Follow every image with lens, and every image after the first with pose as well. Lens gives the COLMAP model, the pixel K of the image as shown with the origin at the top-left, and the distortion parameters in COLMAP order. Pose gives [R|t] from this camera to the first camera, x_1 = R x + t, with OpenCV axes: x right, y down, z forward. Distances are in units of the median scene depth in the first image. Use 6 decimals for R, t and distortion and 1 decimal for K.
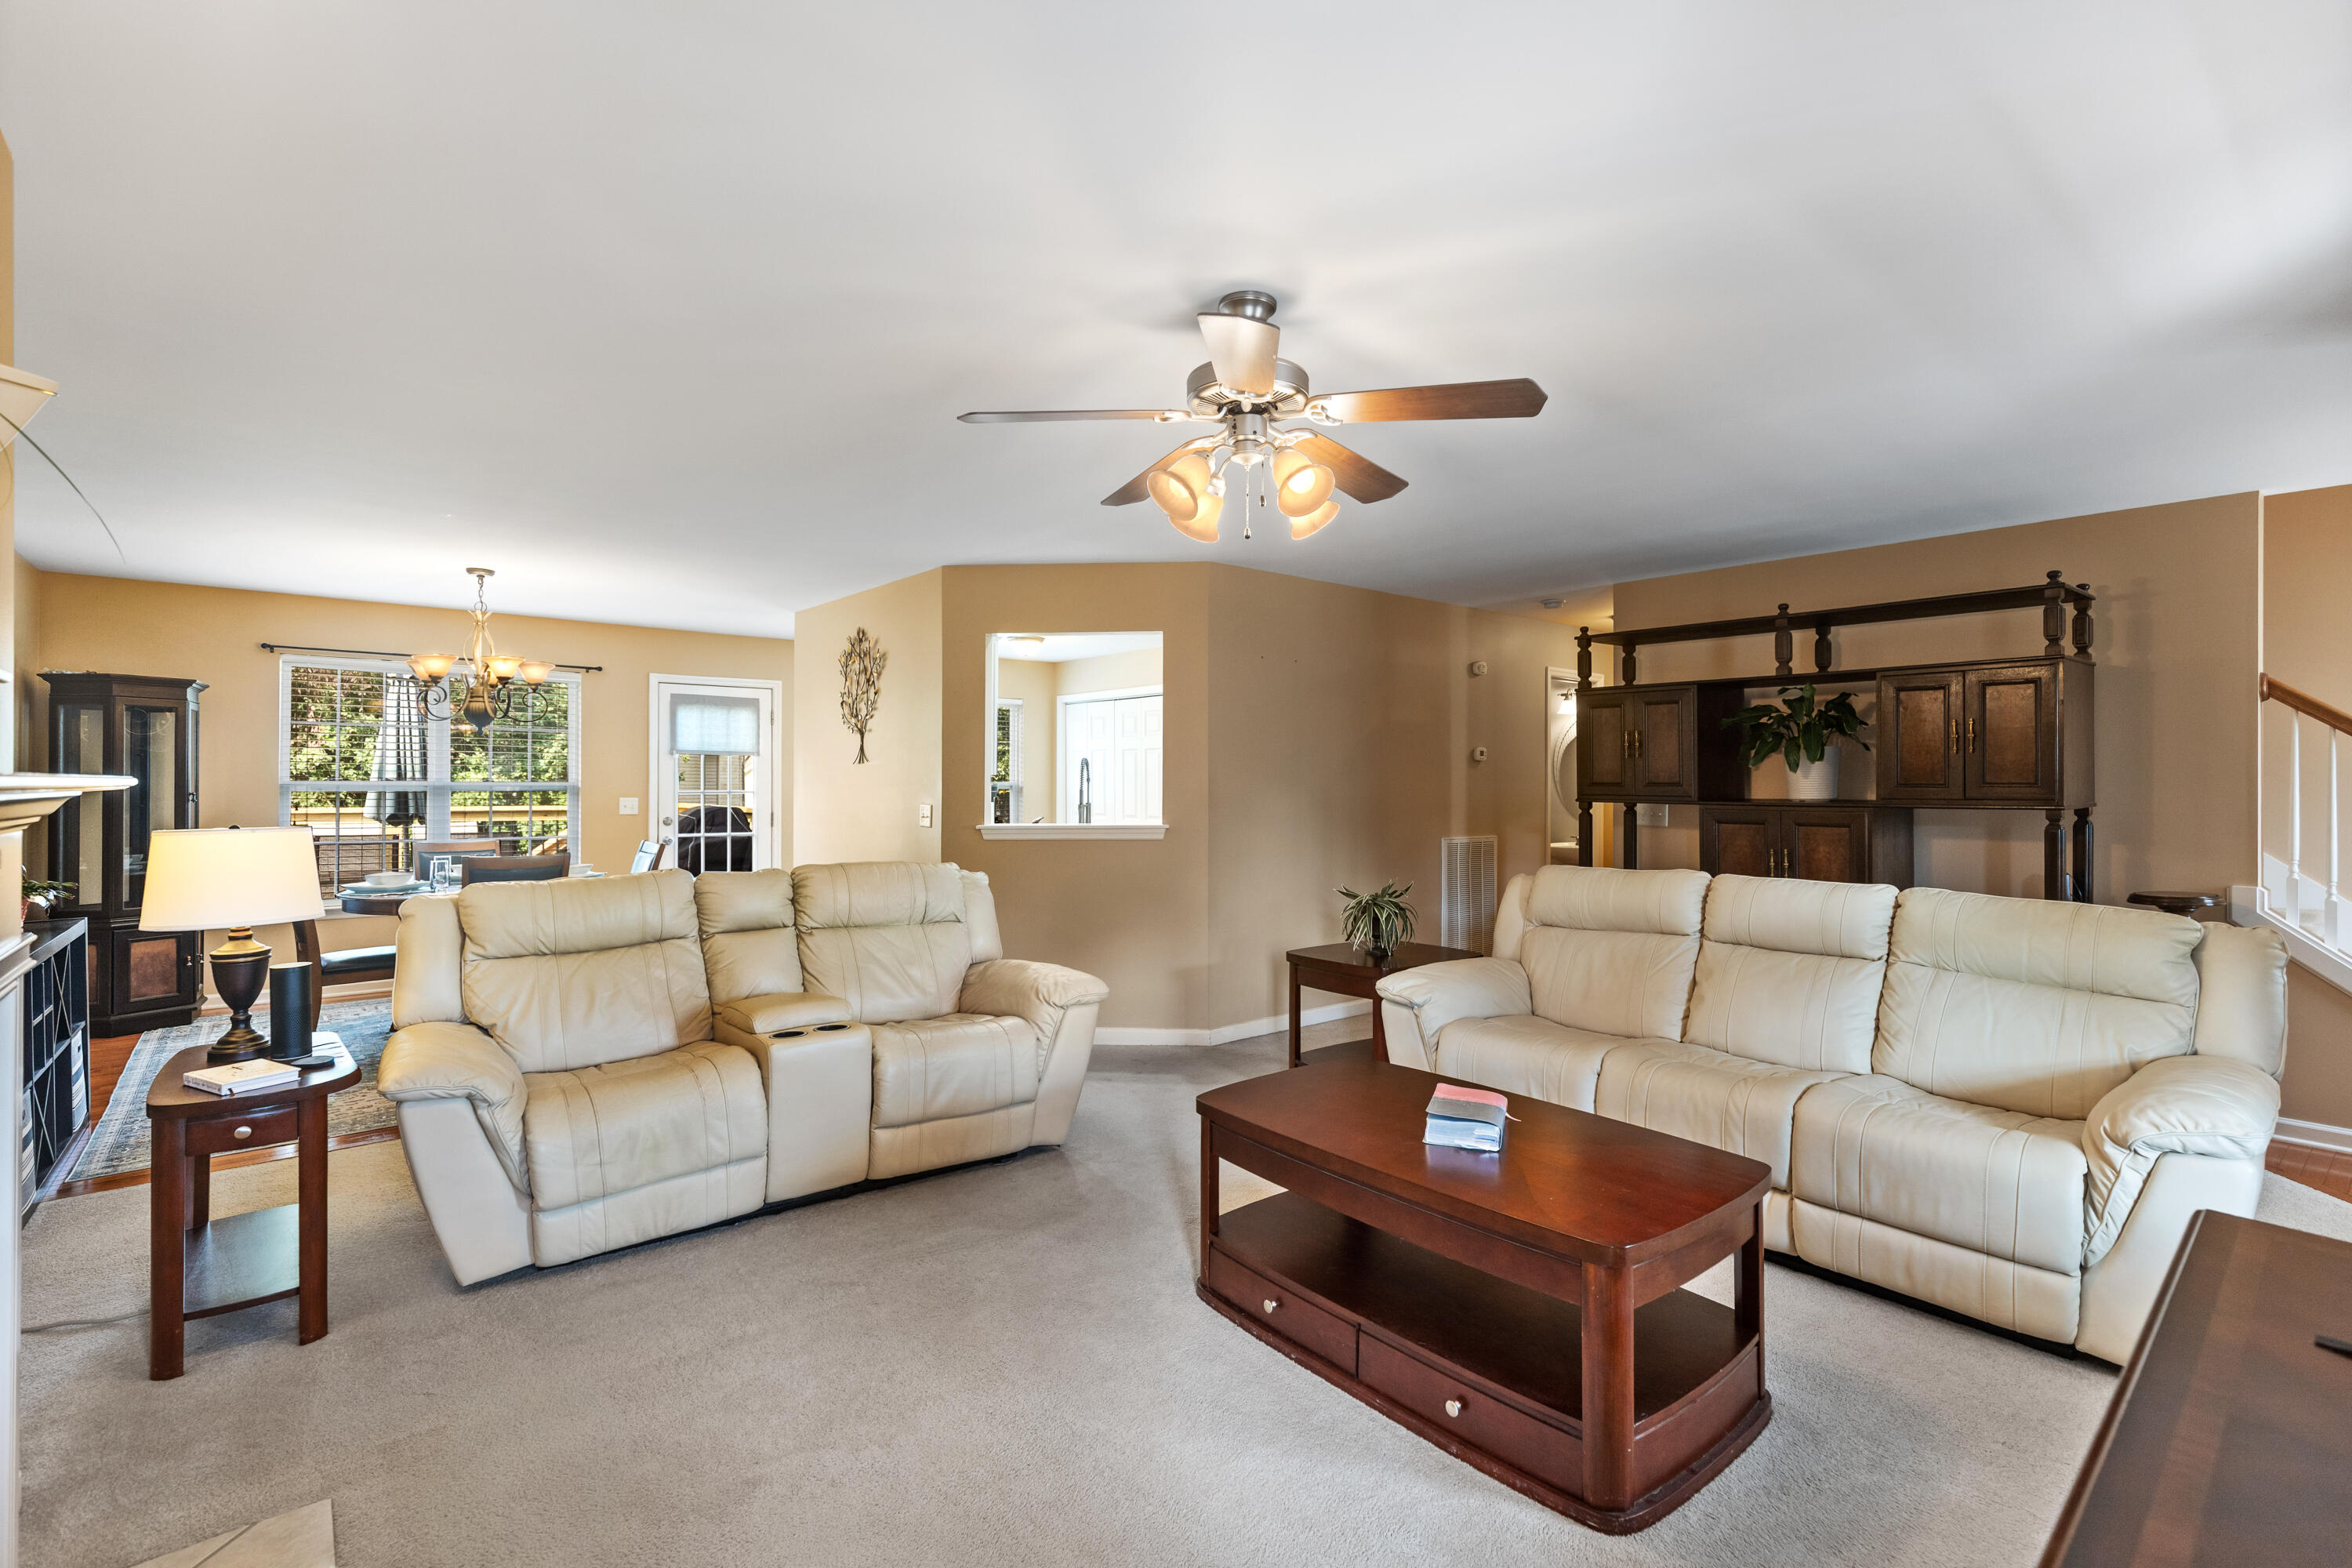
lens RADIAL K [[1066.1, 0, 1176.7], [0, 1066.1, 780.3], [0, 0, 1]] dist [0.002751, -0.000048]
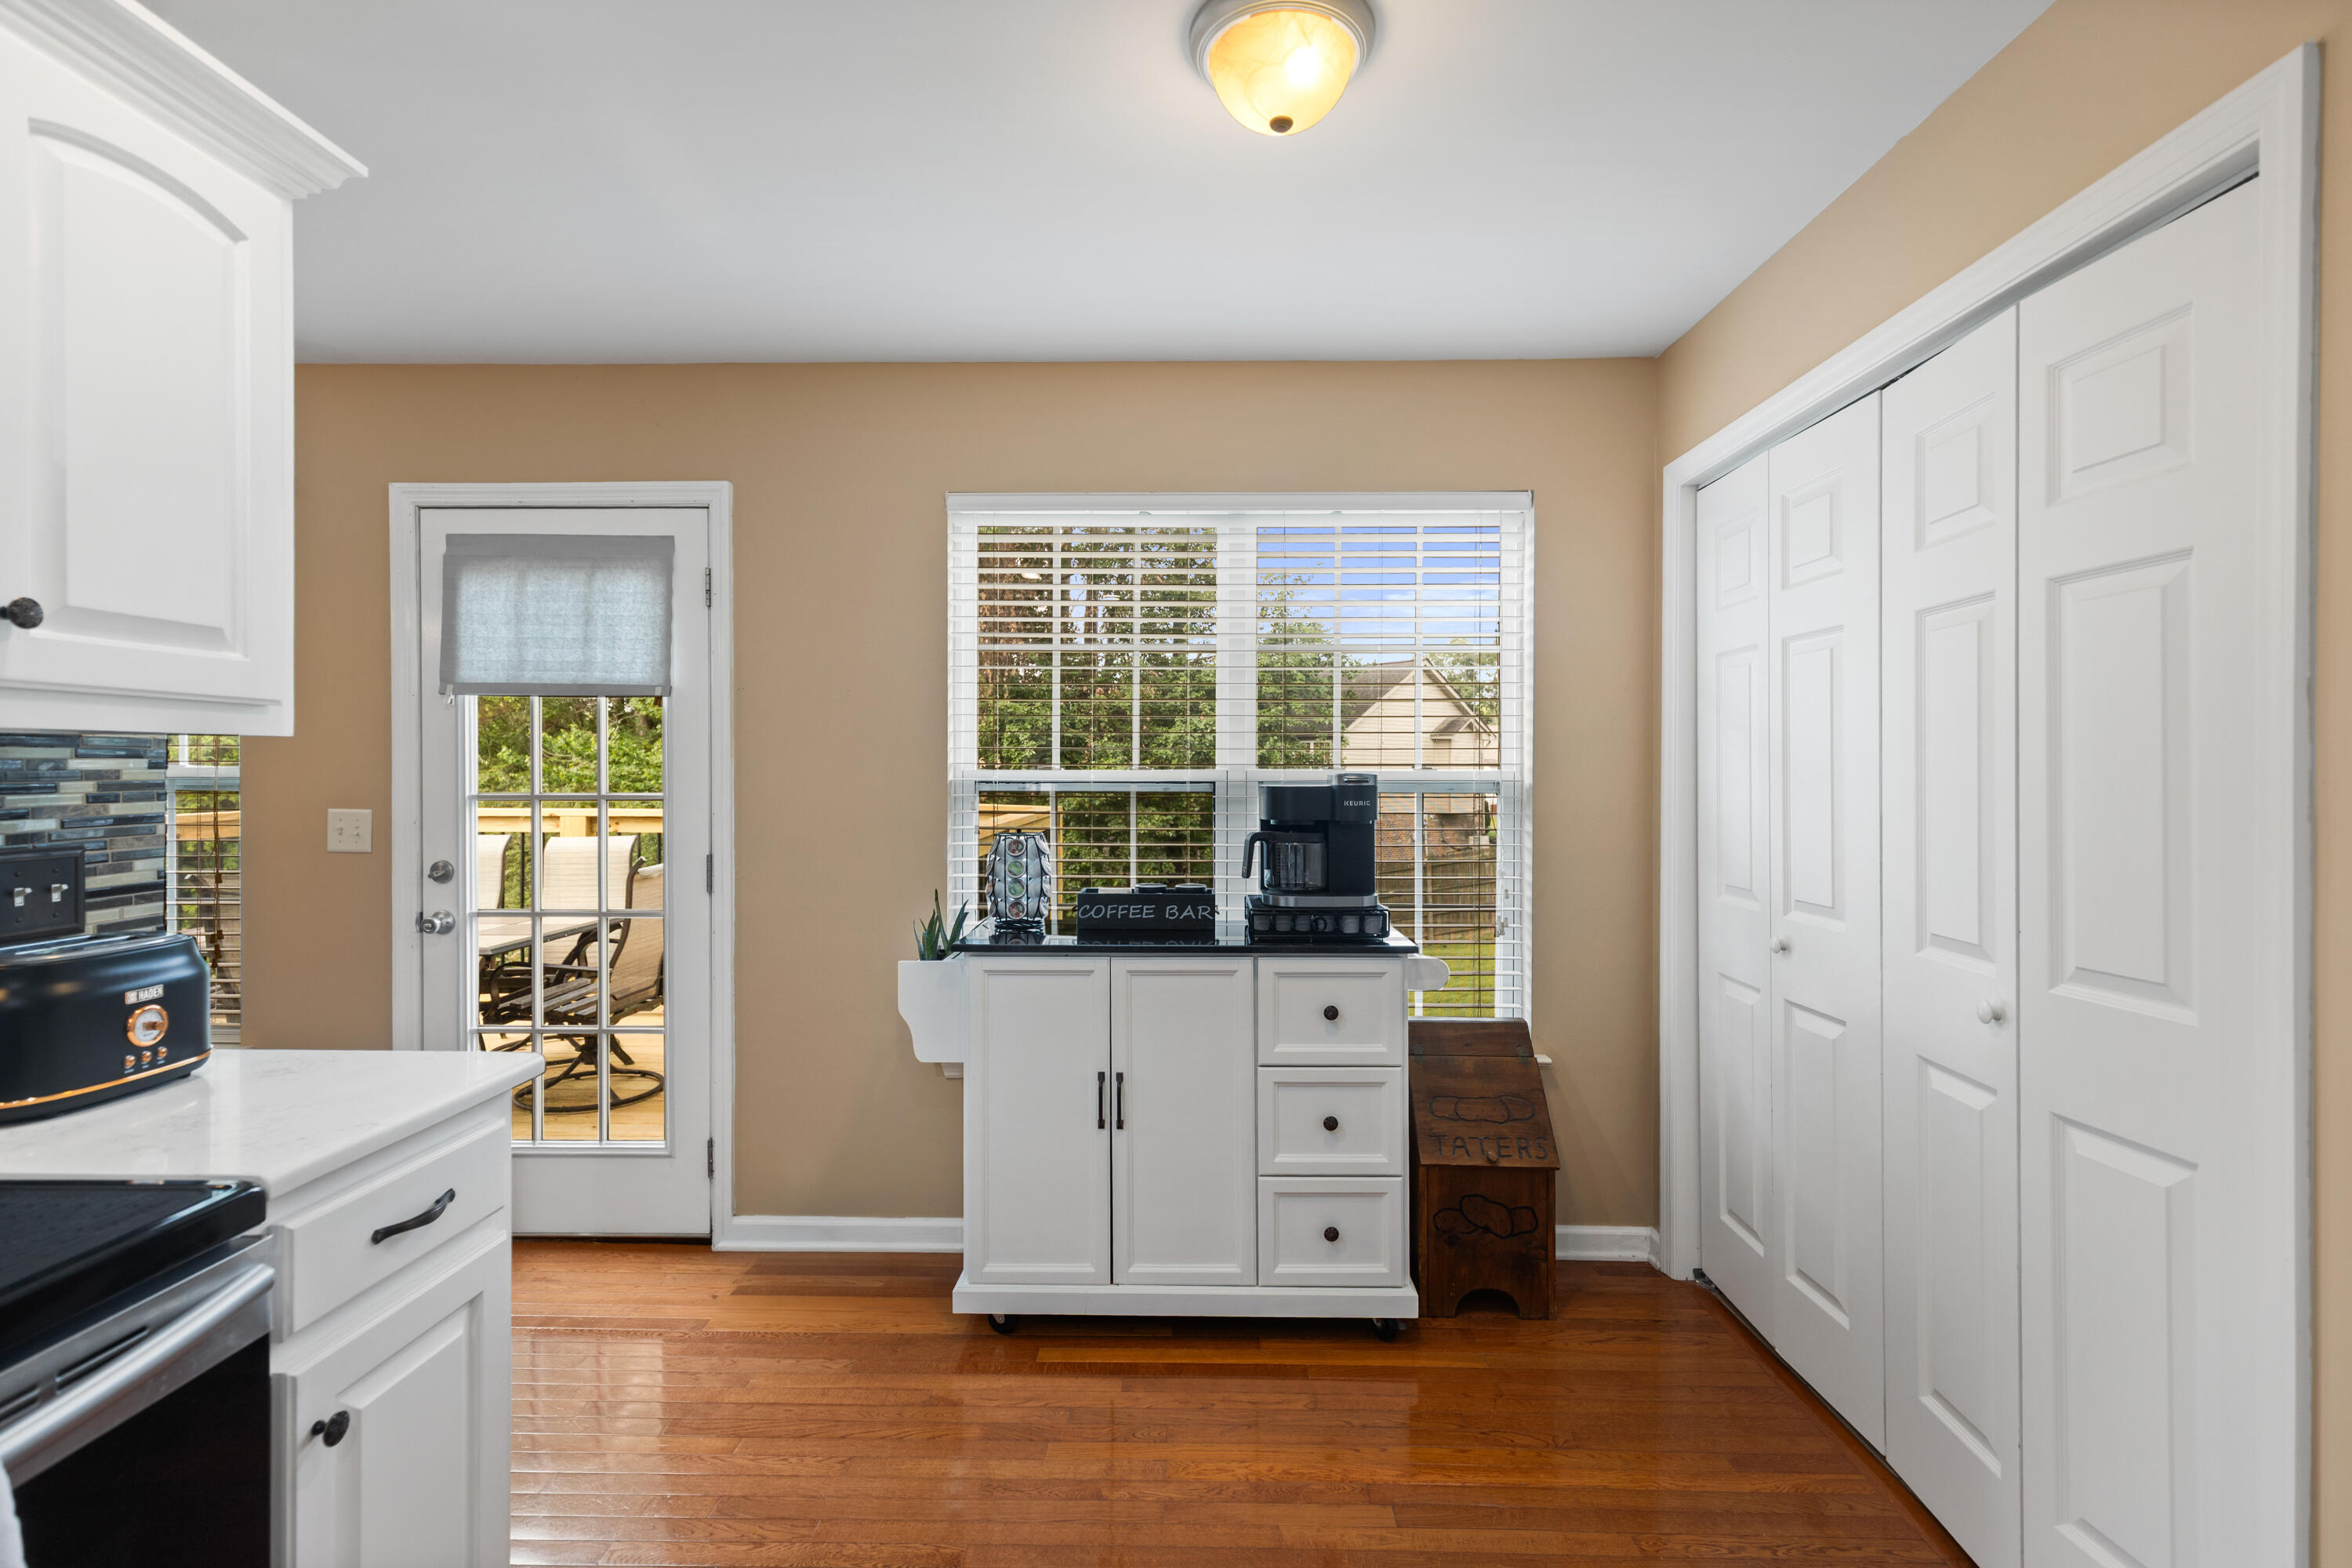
lens RADIAL K [[1085.5, 0, 1176.0], [0, 1085.5, 784.0], [0, 0, 1]] dist [0.000480, -0.000052]
pose [[0.751315, 0.008783, -0.659886, -0.027629], [-0.002516, 0.999942, 0.010446, 0.002235], [0.659939, -0.006188, 0.751293, 0.956460]]
